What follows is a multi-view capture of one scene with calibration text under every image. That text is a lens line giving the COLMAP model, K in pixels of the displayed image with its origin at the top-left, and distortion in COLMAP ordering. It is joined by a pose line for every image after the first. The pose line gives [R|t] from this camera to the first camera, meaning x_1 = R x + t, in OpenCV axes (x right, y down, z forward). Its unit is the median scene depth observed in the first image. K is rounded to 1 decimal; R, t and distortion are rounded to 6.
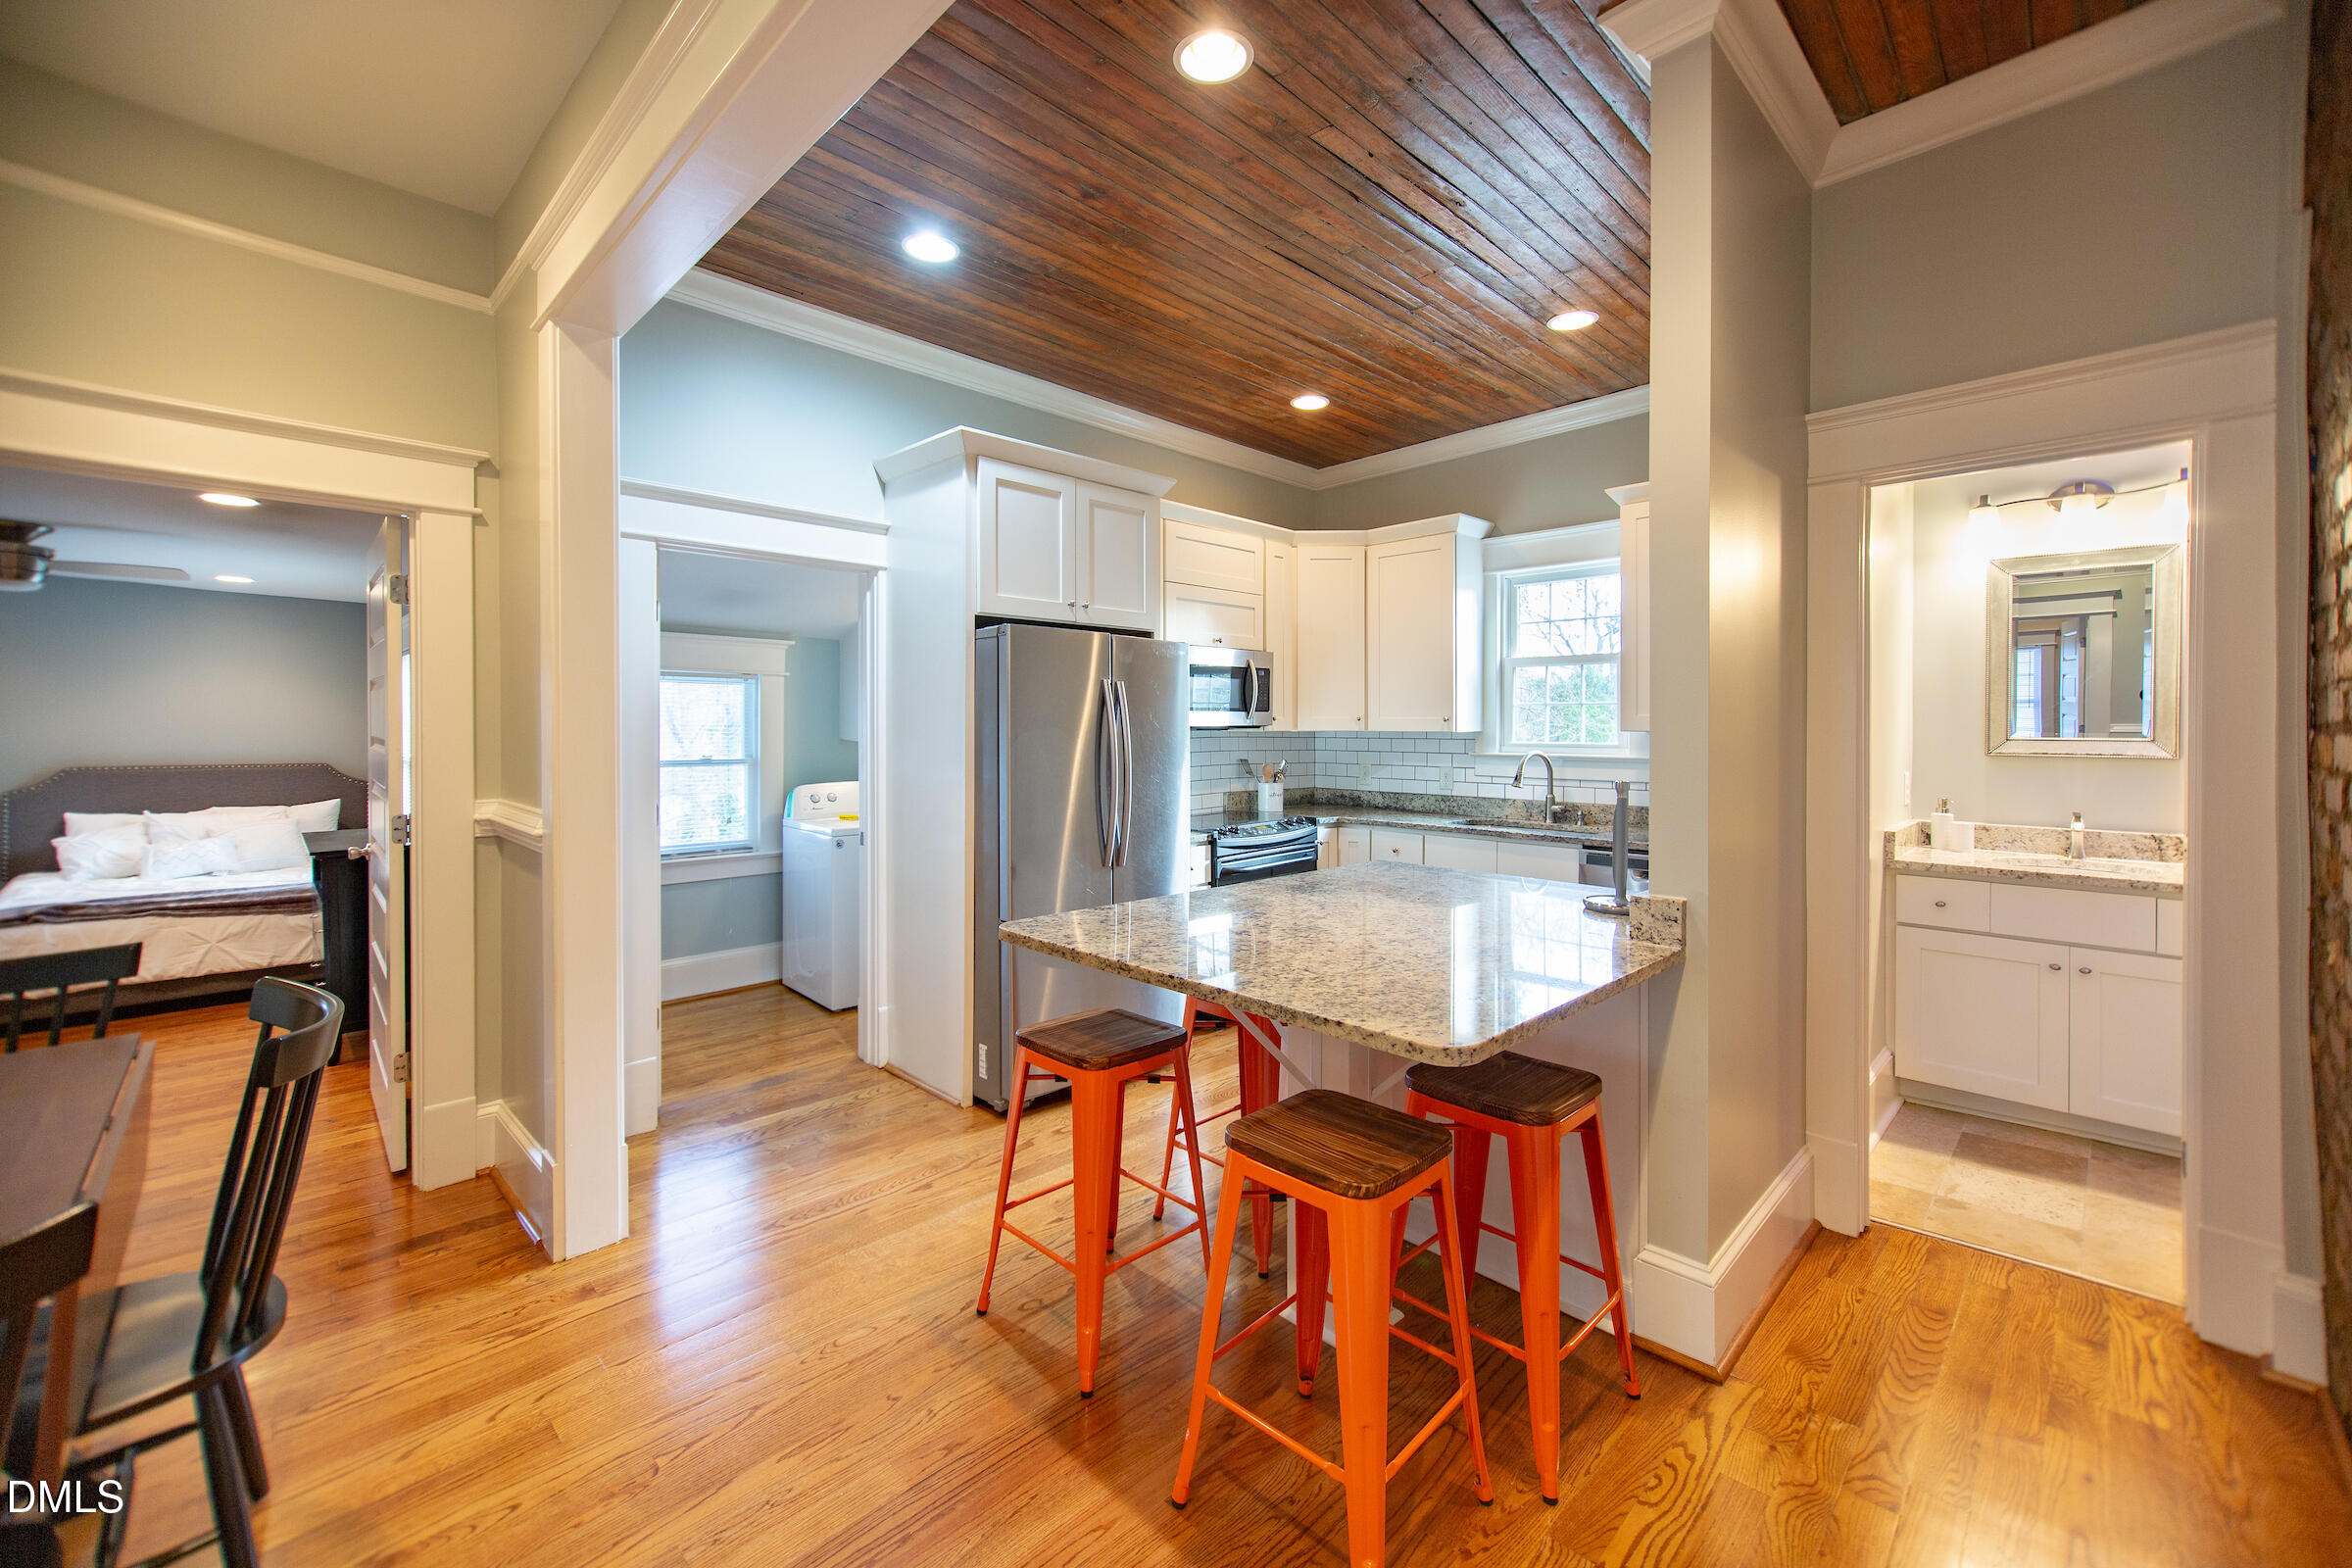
lens RADIAL K [[966.2, 0, 1198.2], [0, 966.2, 737.8], [0, 0, 1]] dist [-0.002684, 0.000106]
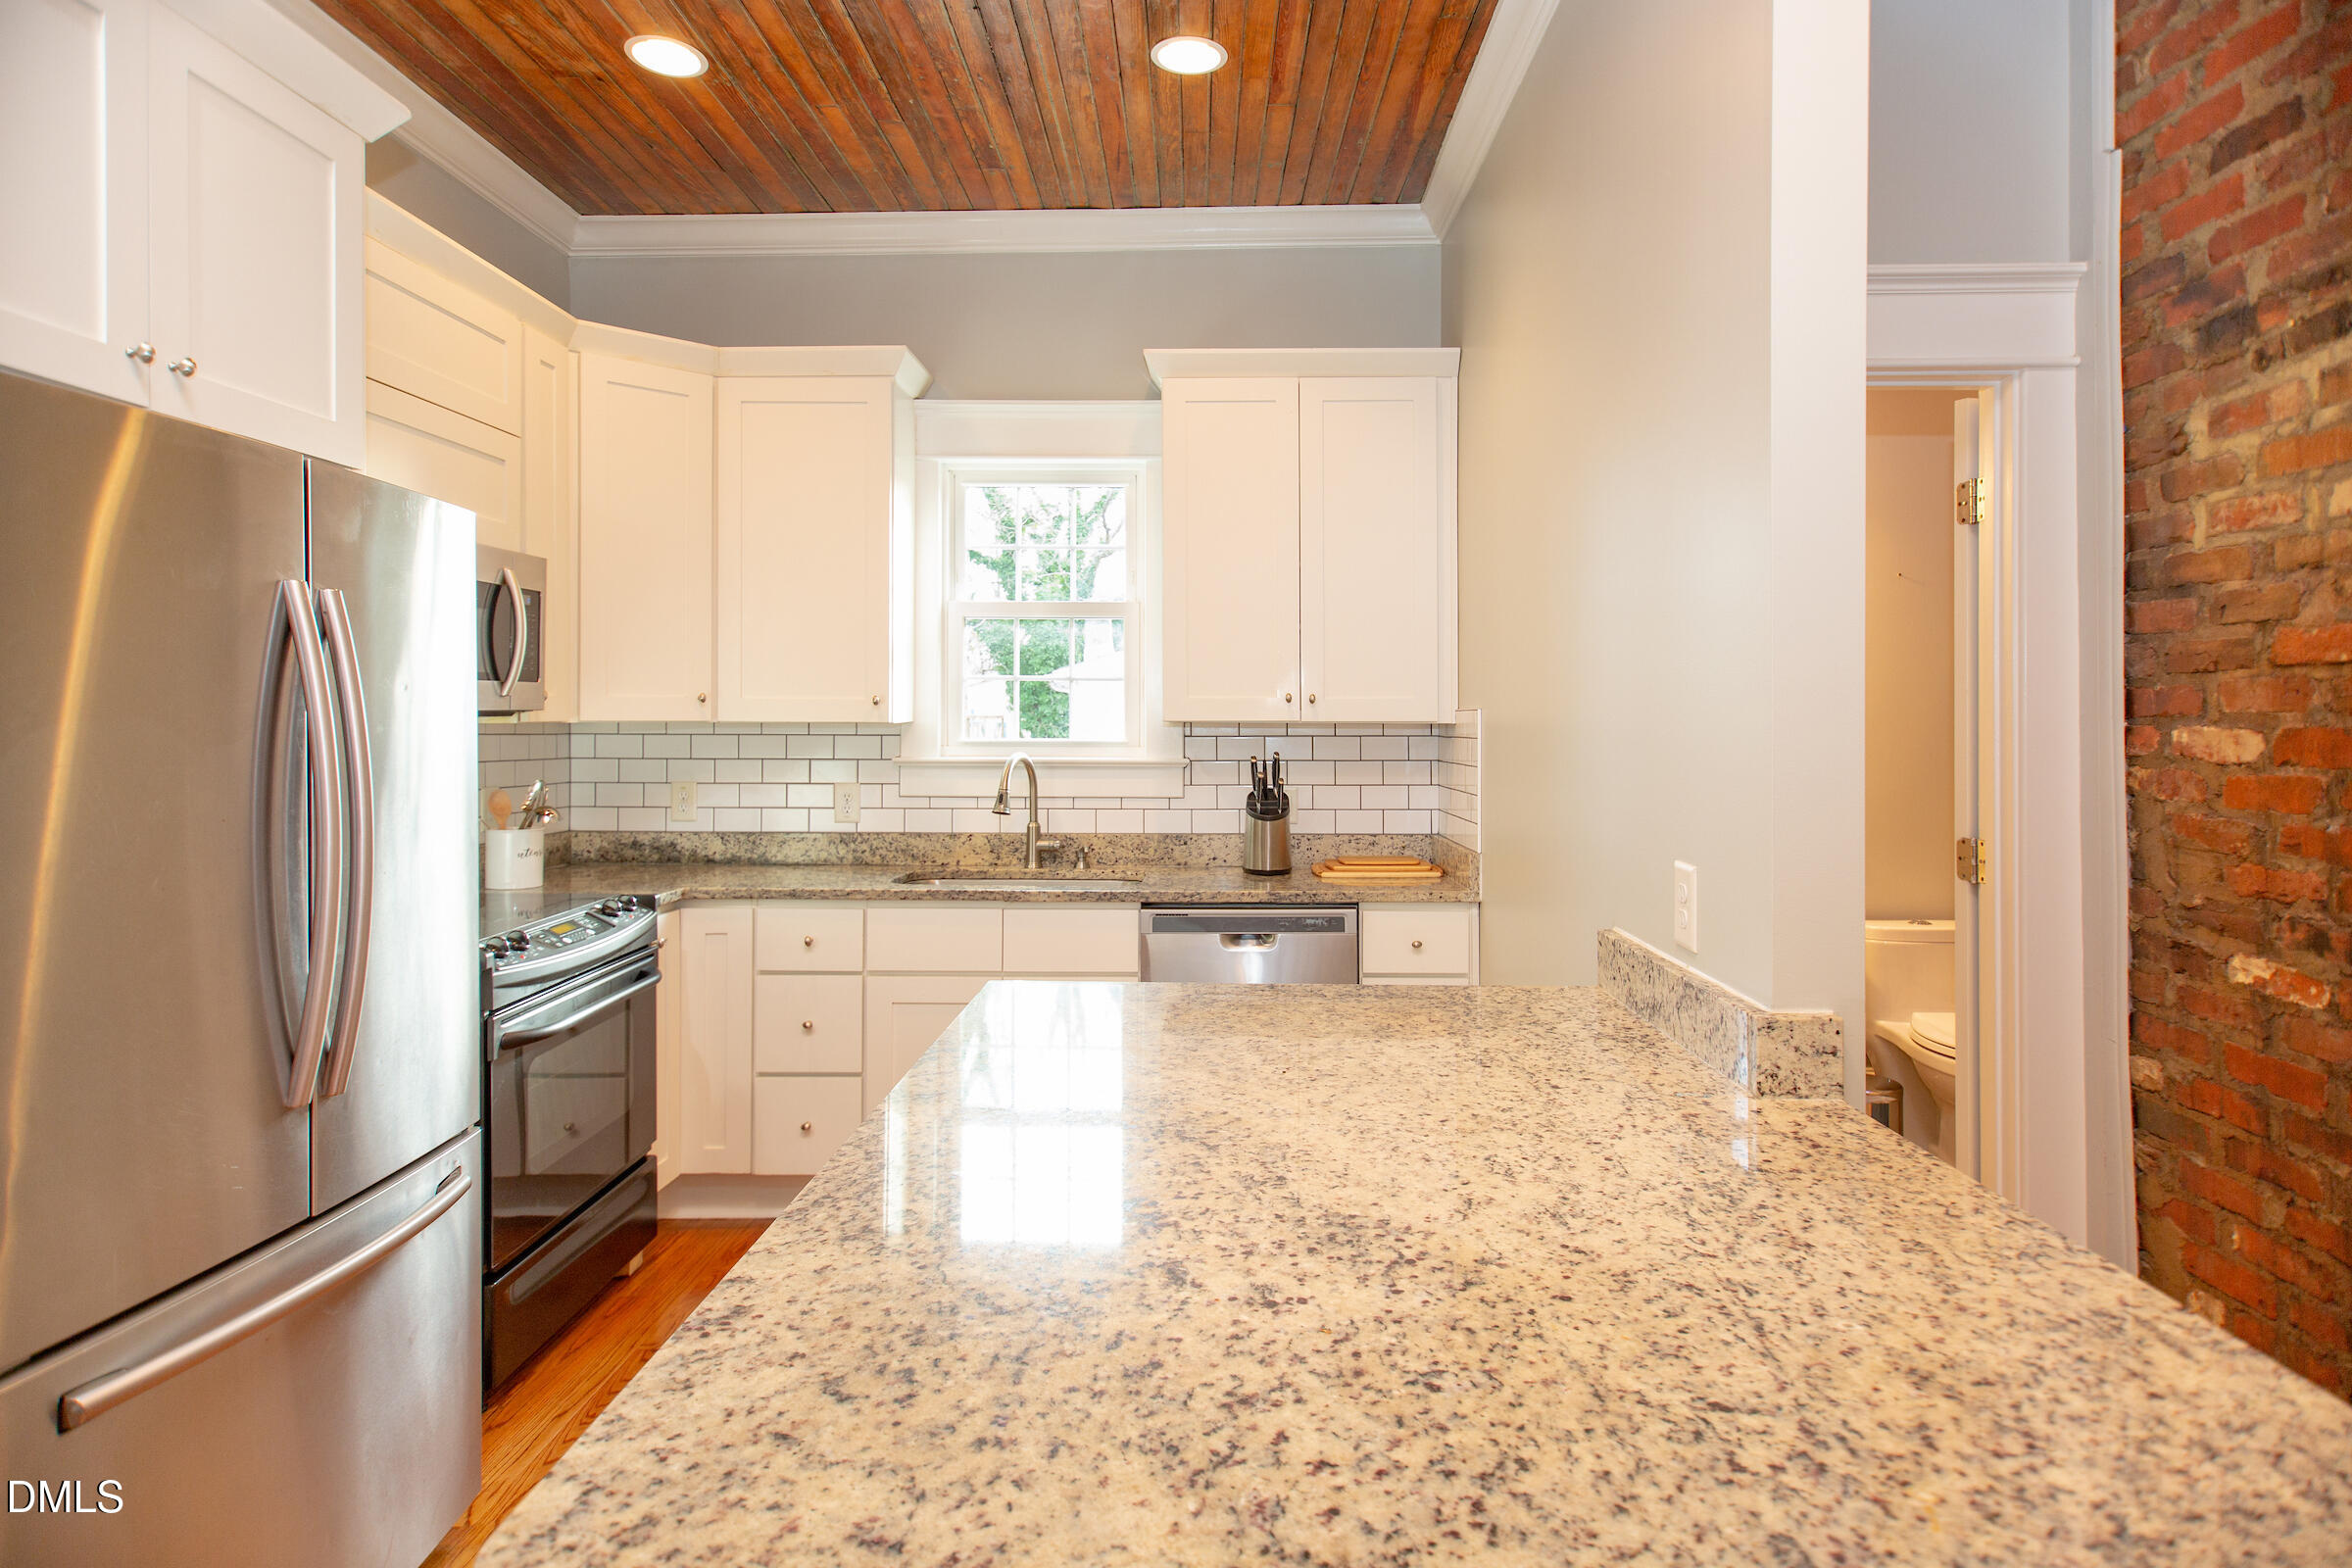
lens RADIAL K [[1309.6, 0, 1190.6], [0, 1309.6, 711.0], [0, 0, 1]] dist [0.019866, 0.004781]
pose [[0.717173, 0.003822, 0.696884, -0.148797], [0.004456, 0.999939, -0.010069, -0.004485], [-0.696881, 0.010326, 0.717113, 0.306315]]
